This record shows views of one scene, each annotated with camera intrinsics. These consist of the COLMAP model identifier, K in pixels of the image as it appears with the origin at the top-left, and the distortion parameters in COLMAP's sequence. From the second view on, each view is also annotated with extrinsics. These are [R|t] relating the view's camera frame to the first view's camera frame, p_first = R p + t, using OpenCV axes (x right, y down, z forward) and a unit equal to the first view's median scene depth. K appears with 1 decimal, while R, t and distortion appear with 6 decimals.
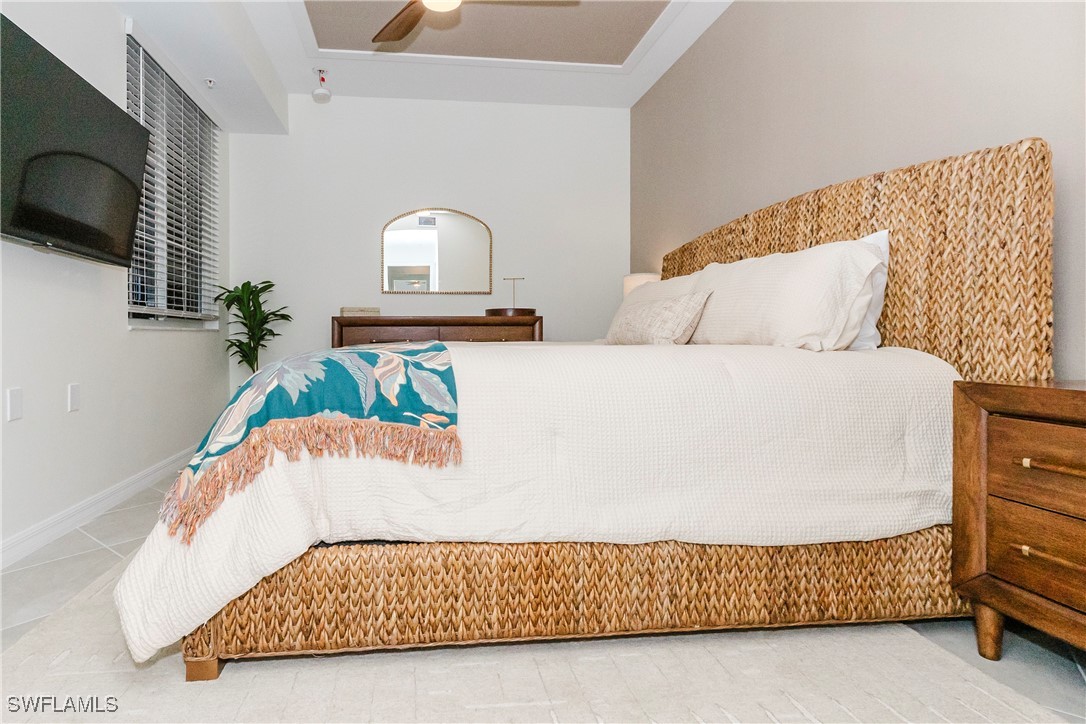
lens RADIAL K [[488.7, 0, 543.4], [0, 488.7, 350.7], [0, 0, 1]] dist [-0.017078, -0.000117]
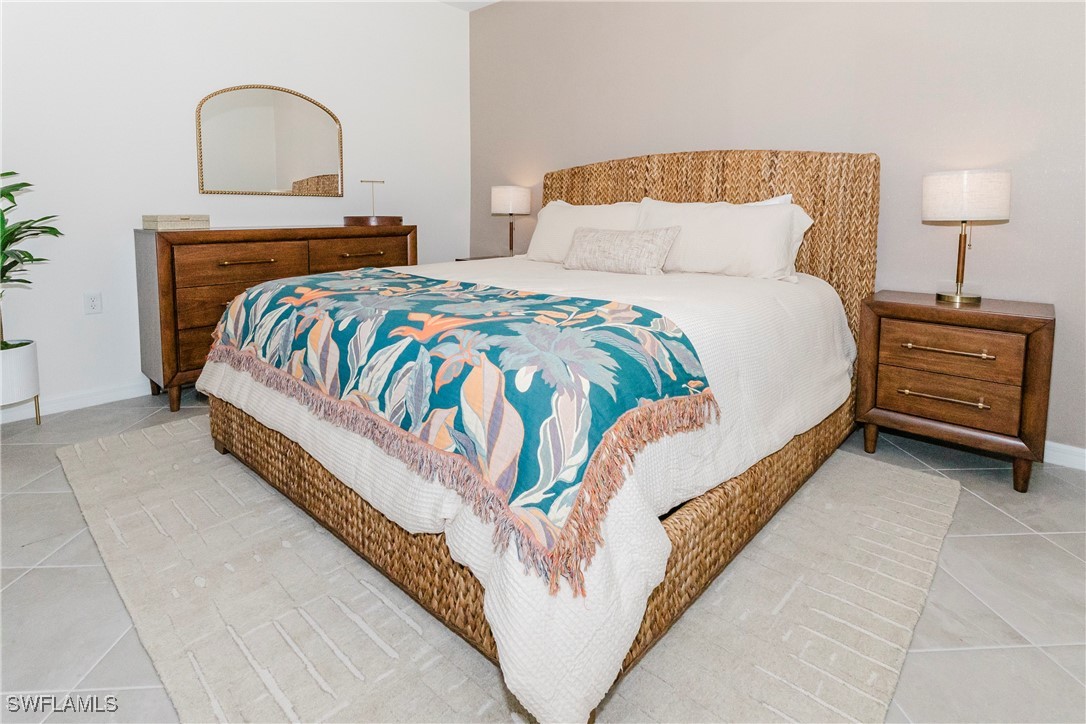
lens RADIAL K [[477.5, 0, 541.4], [0, 477.5, 259.5], [0, 0, 1]] dist [-0.030639, -0.000029]
pose [[0.811540, -0.043618, 0.582667, -0.843939], [0.006474, 0.997820, 0.065679, -0.160258], [-0.584261, -0.049529, 0.810053, 0.273995]]
